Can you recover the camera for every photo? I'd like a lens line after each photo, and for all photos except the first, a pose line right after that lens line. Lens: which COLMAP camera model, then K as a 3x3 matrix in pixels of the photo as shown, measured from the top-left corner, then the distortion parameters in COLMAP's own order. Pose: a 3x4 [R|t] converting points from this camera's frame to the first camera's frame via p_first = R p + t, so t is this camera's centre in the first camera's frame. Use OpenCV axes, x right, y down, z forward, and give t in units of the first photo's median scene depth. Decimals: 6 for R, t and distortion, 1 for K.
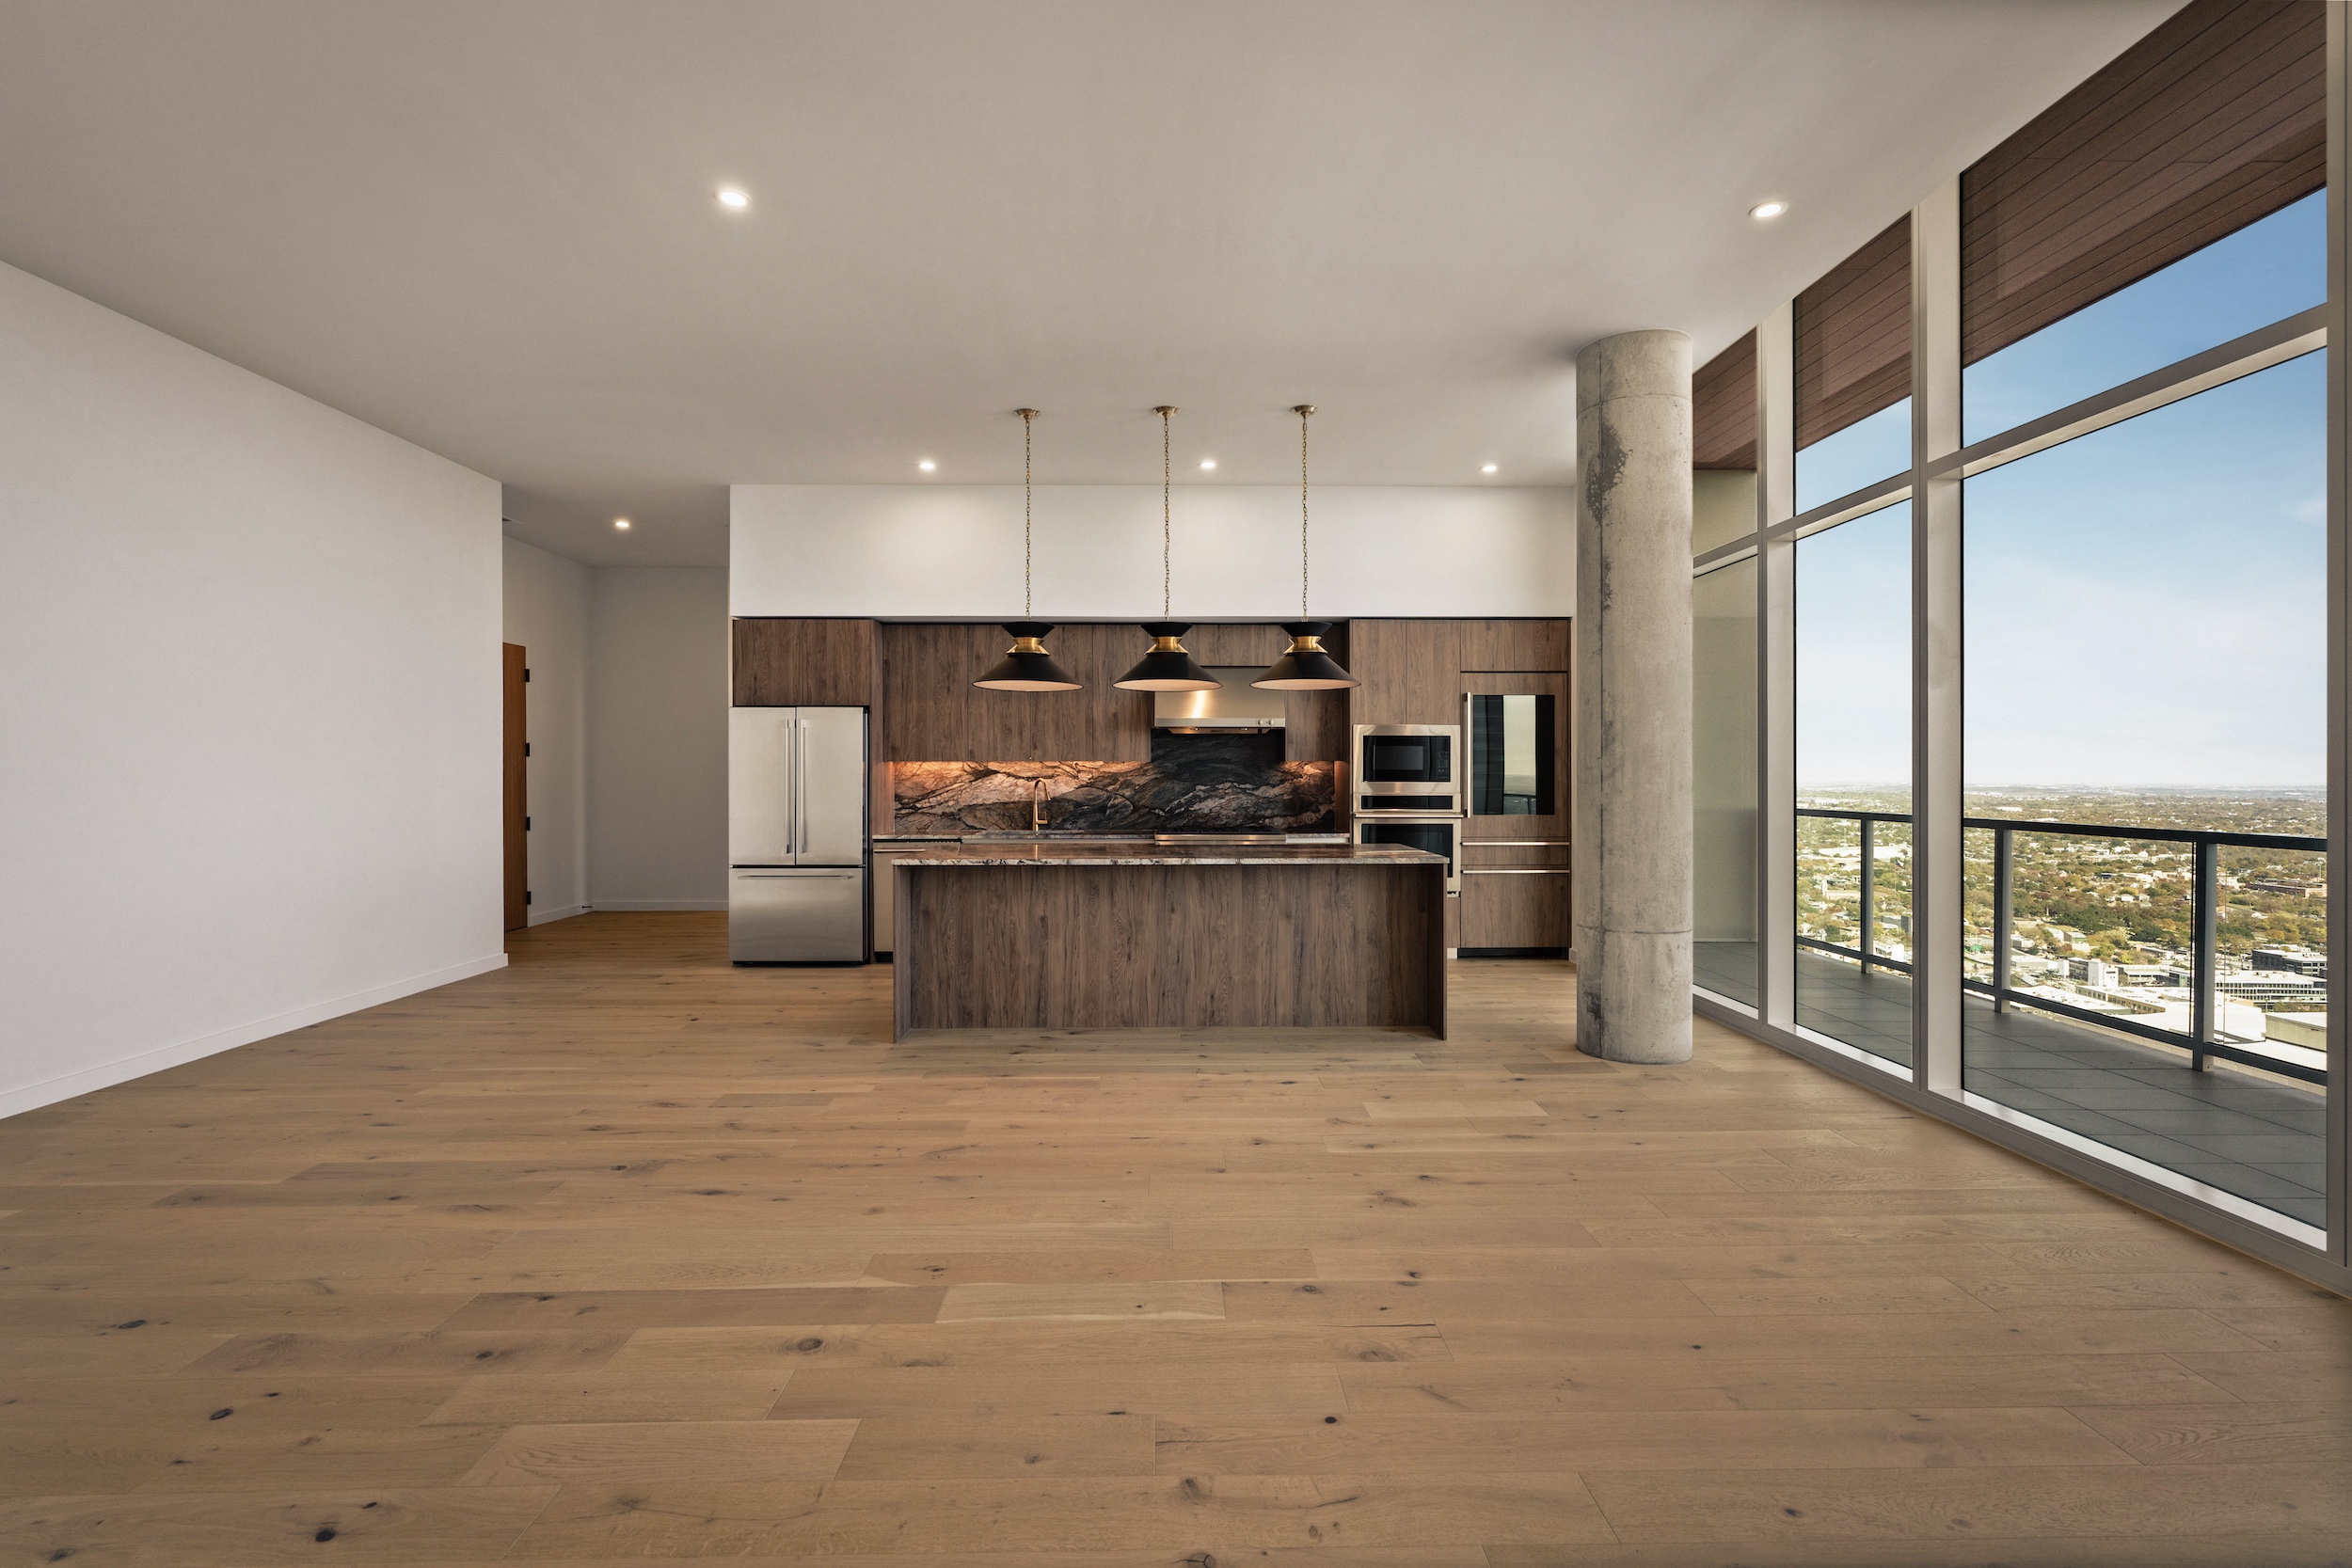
lens RADIAL K [[1079.1, 0, 1169.4], [0, 1079.1, 776.4], [0, 0, 1]] dist [-0.000955, 0.000650]
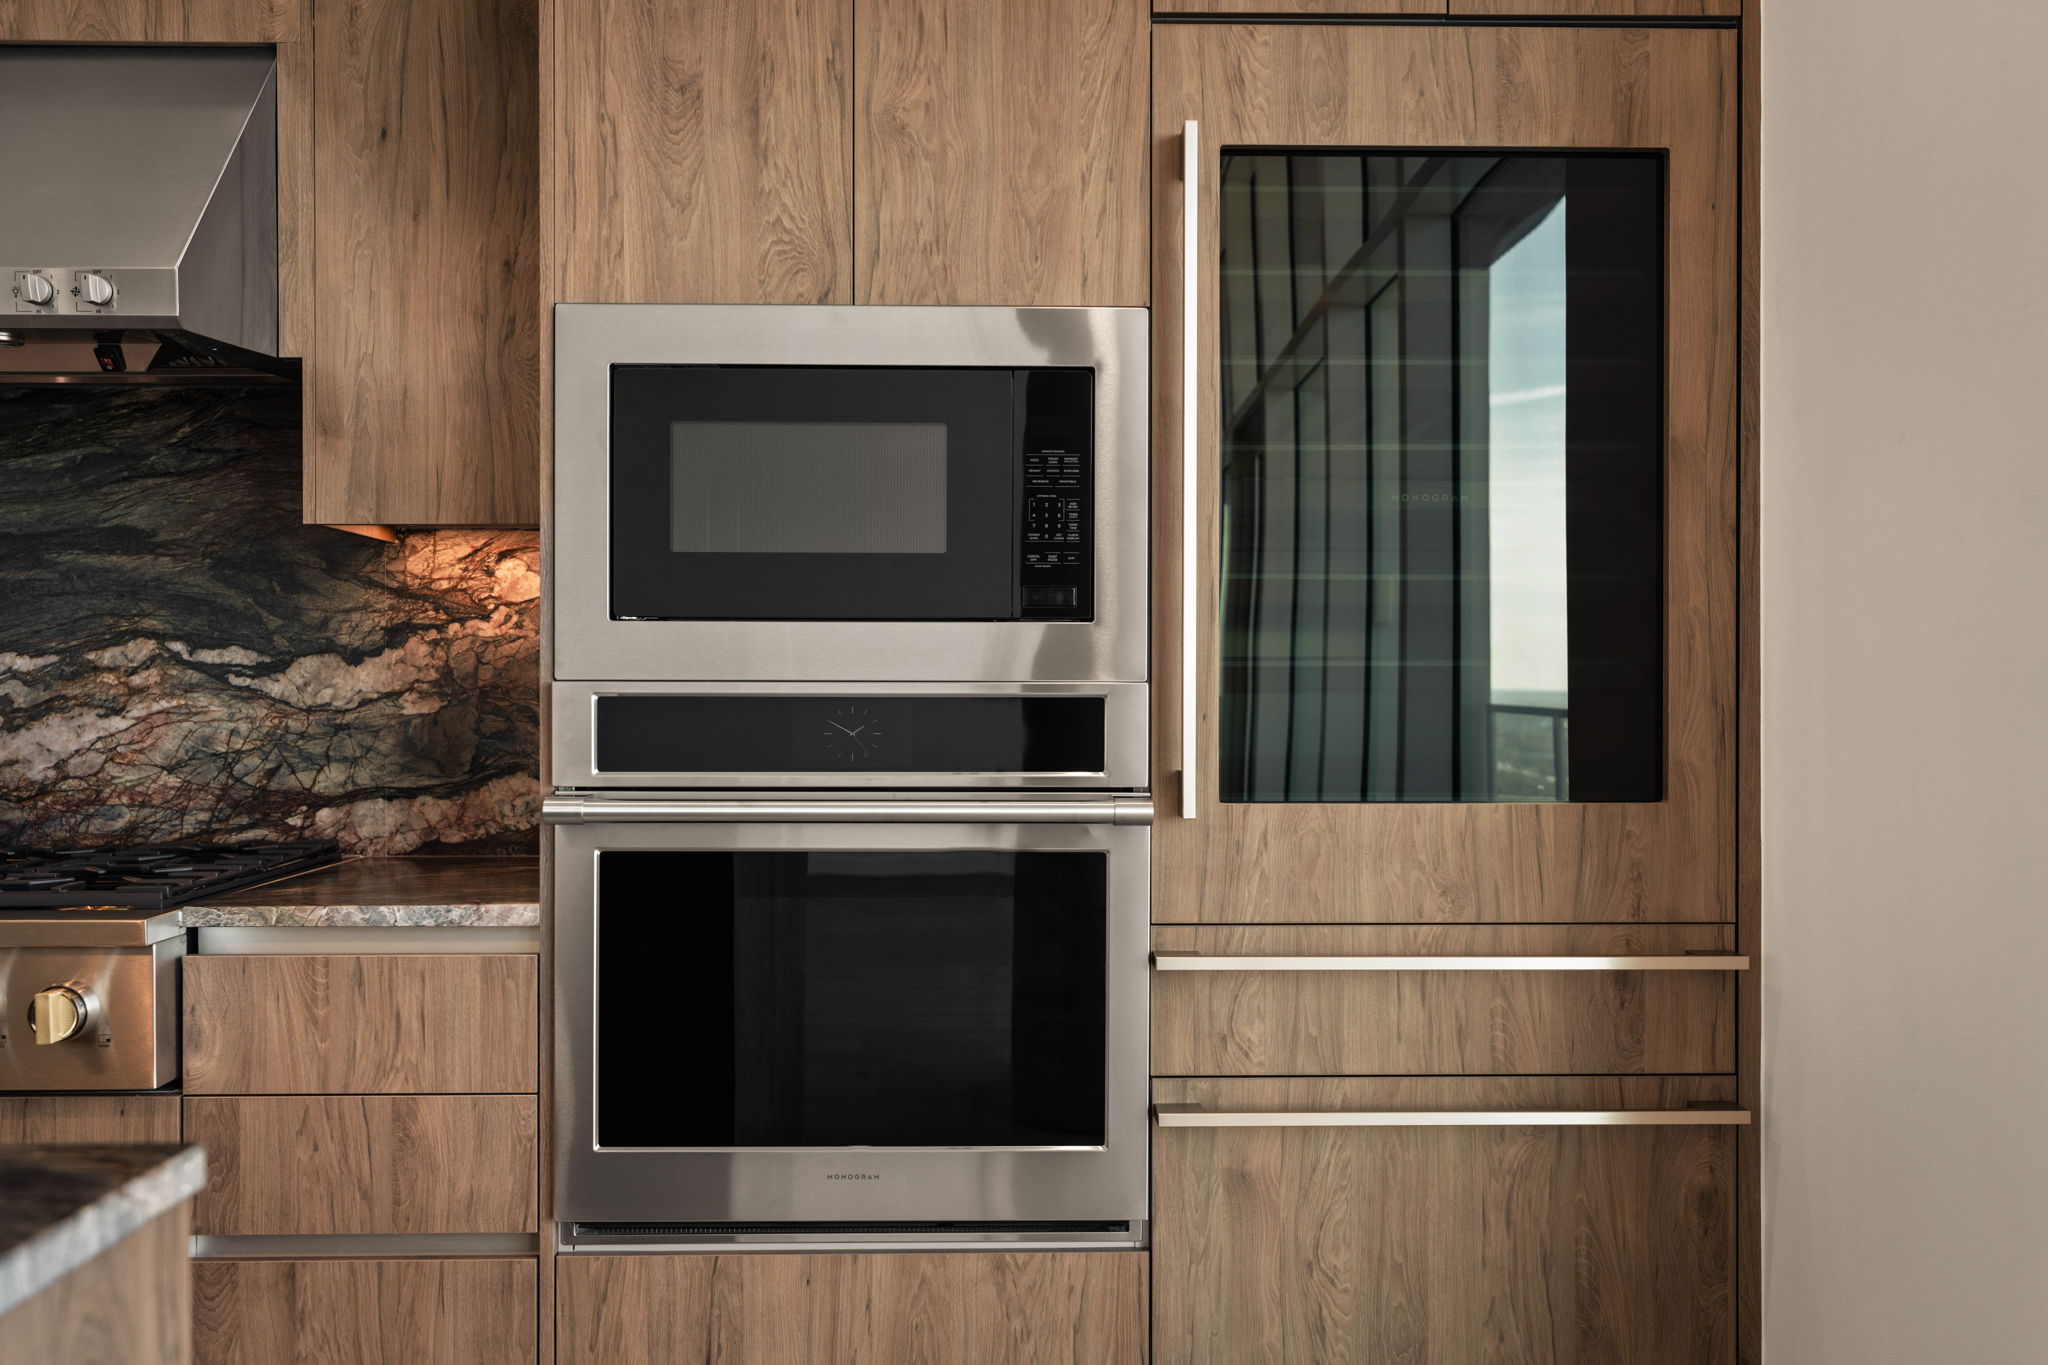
lens RADIAL K [[1616.8, 0, 1024.4], [0, 1616.8, 691.7], [0, 0, 1]] dist [-0.001340, 0.009452]
pose [[0.999993, 0.000905, -0.003679, 0.249957], [-0.000896, 0.999997, 0.002229, 0.016516], [0.003681, -0.002225, 0.999991, 0.727502]]
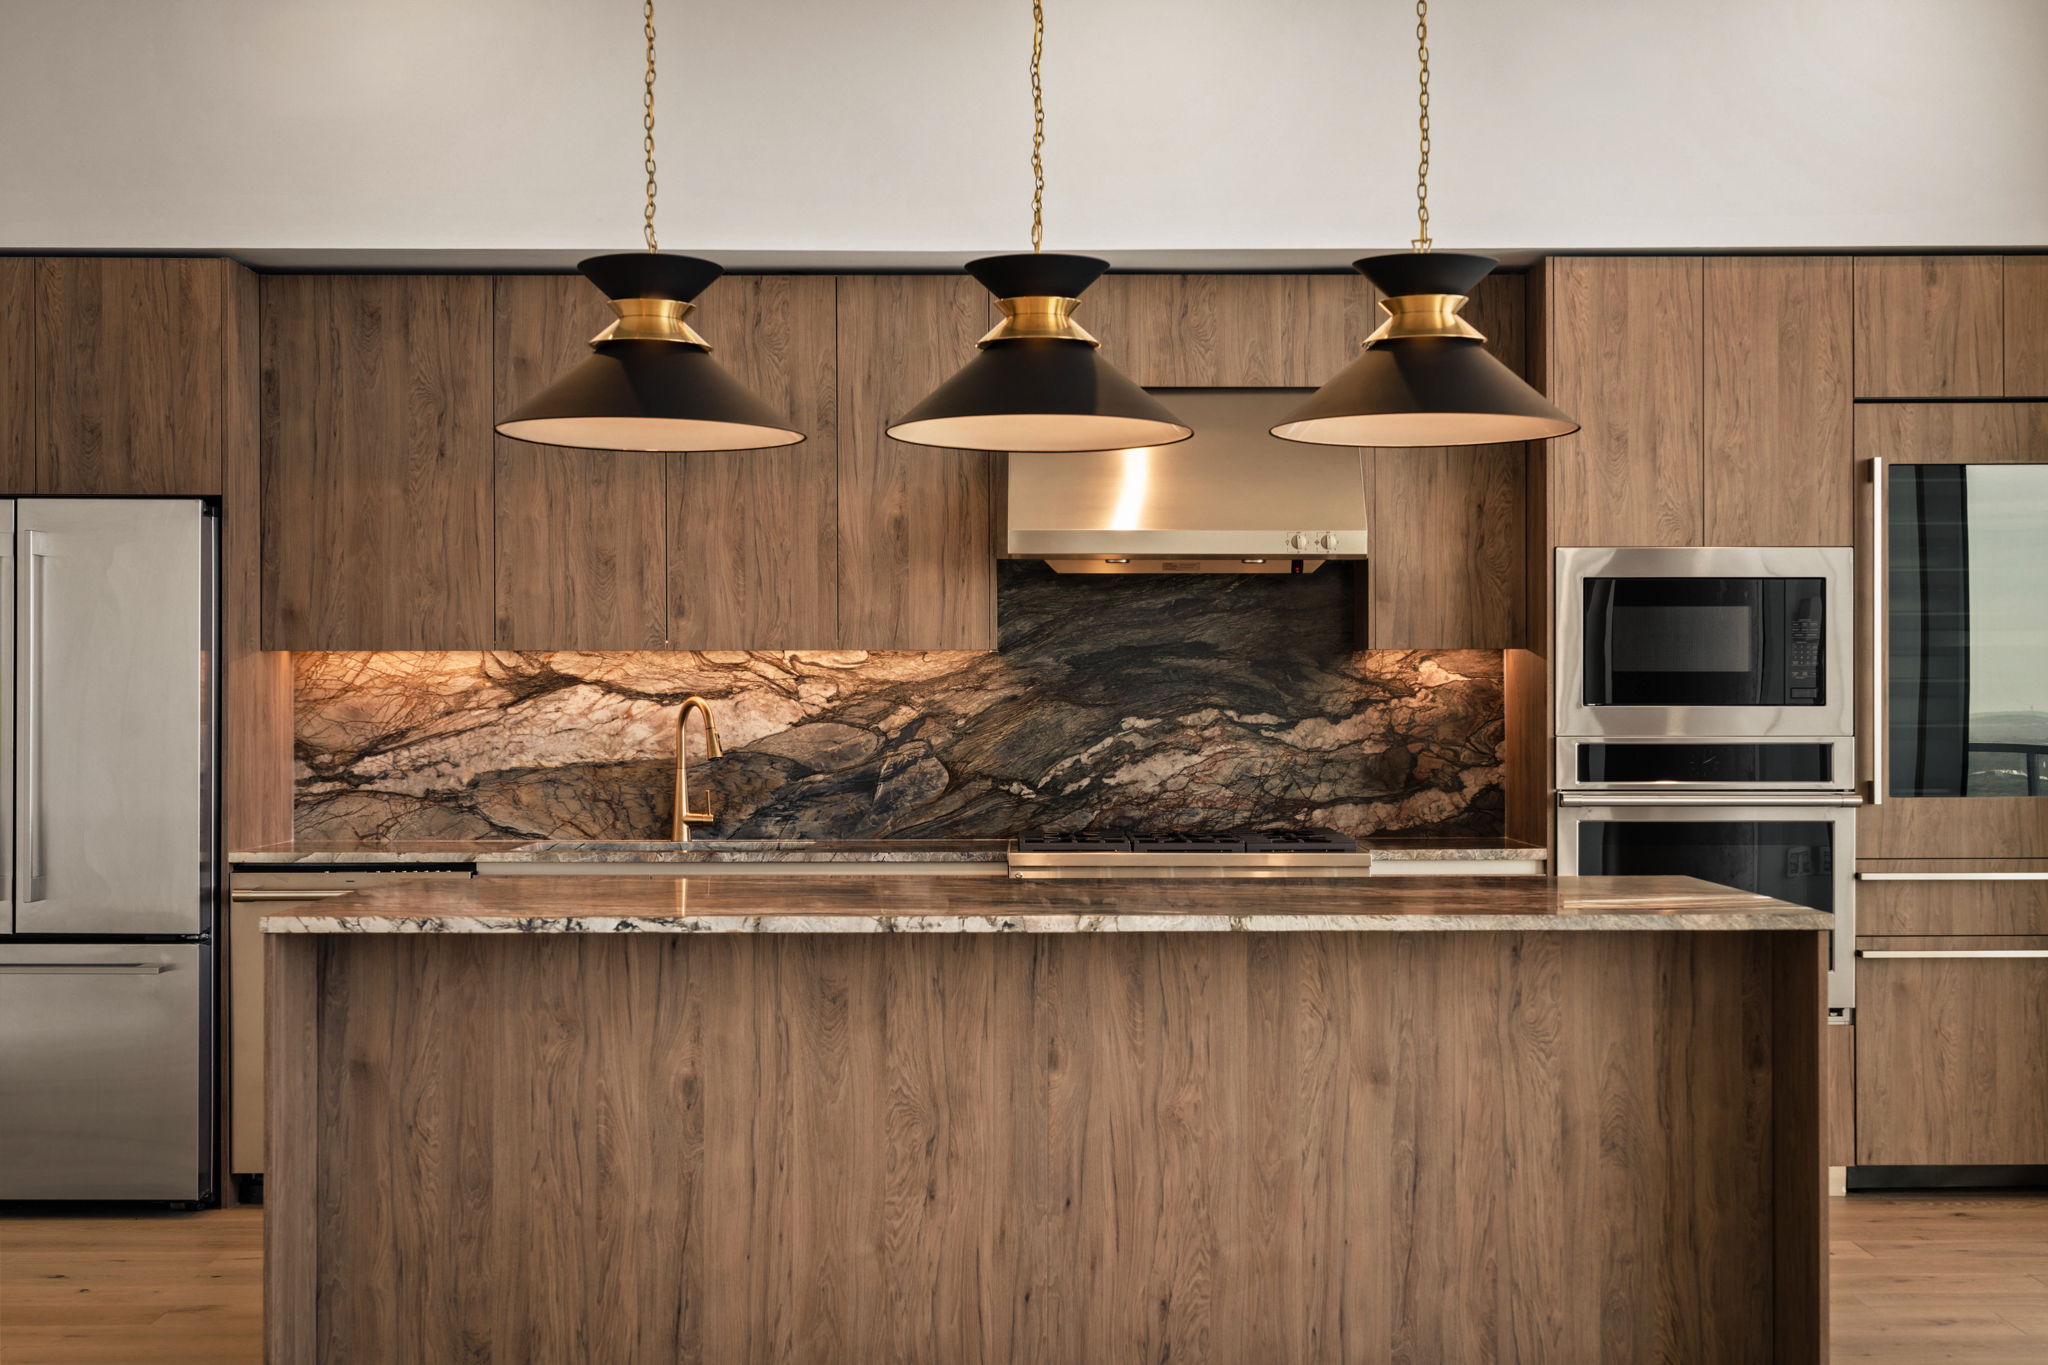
lens RADIAL K [[2799.5, 0, 1039.9], [0, 2799.5, 696.8], [0, 0, 1]] dist [0.022097, 0.000000]
pose [[0.999971, -0.000057, -0.007568, 0.004416], [0.000019, 0.999988, -0.004928, 0.006800], [0.007568, 0.004927, 0.999959, 0.059111]]
